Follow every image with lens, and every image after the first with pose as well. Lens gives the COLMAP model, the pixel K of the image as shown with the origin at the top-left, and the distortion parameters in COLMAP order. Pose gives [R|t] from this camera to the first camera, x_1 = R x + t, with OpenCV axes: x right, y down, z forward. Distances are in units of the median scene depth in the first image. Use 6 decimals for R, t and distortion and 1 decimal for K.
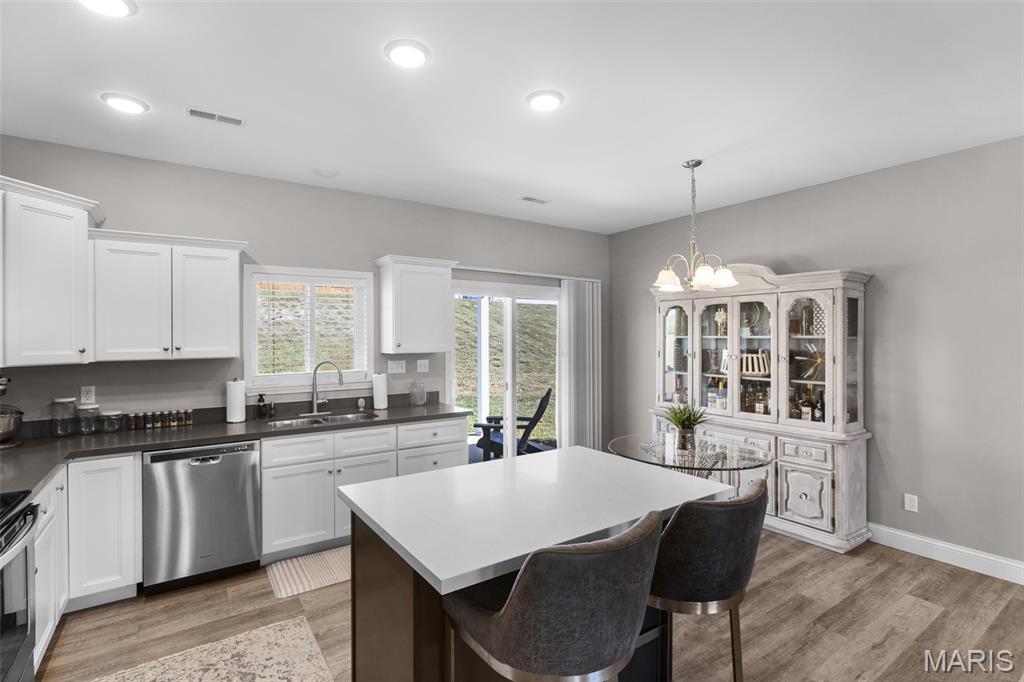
lens RADIAL K [[488.3, 0, 508.0], [0, 488.3, 337.8], [0, 0, 1]] dist [0.001728, 0.000546]
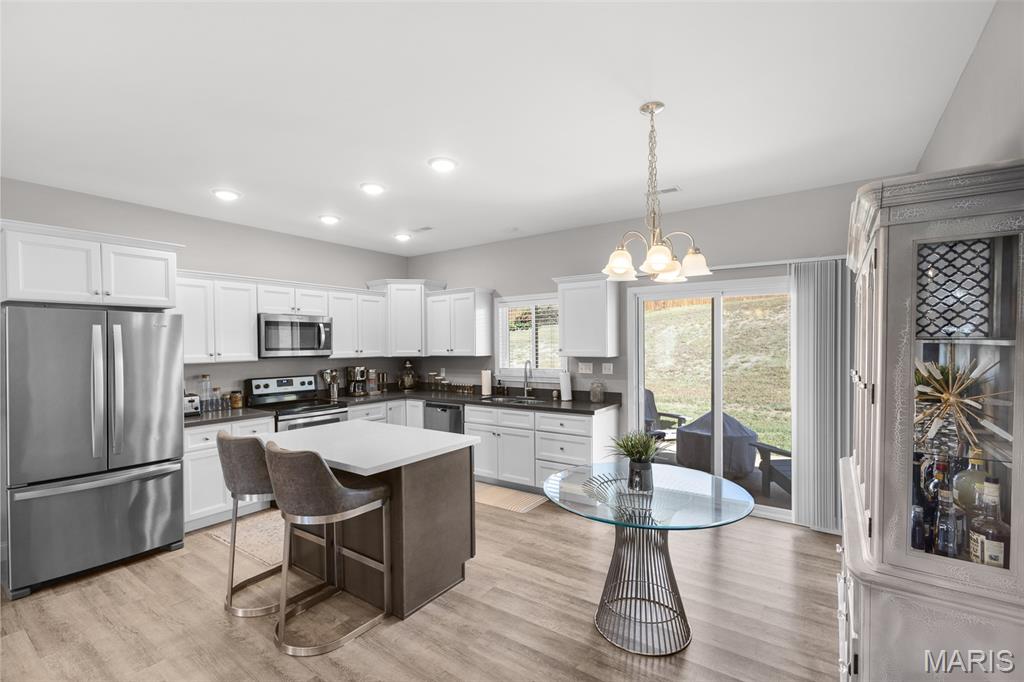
lens RADIAL K [[456.9, 0, 505.0], [0, 456.9, 348.6], [0, 0, 1]] dist [-0.000024, 0.000577]
pose [[0.339116, 0.008435, -0.940707, 0.925083], [0.007308, 0.999906, 0.011600, -0.002593], [0.940716, -0.010809, 0.339023, 0.536218]]
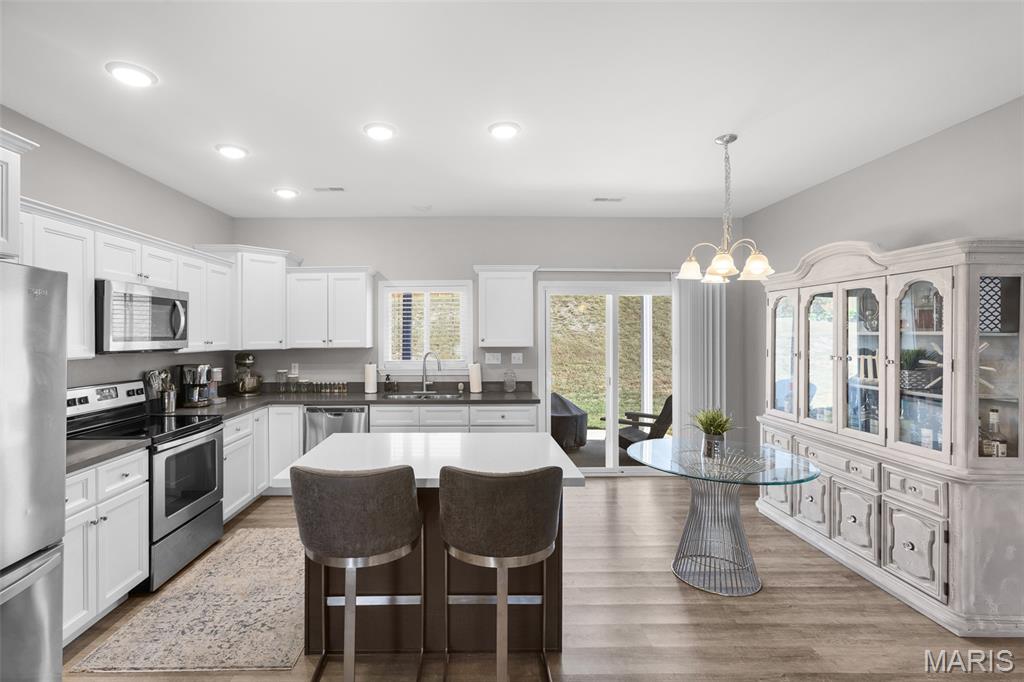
lens RADIAL K [[474.4, 0, 471.4], [0, 474.4, 331.5], [0, 0, 1]] dist [-0.000445, 0.000351]
pose [[0.827330, -0.001850, -0.561713, 0.461263], [-0.001058, 0.999988, -0.004852, -0.000008], [0.561715, 0.004608, 0.827318, 0.022019]]
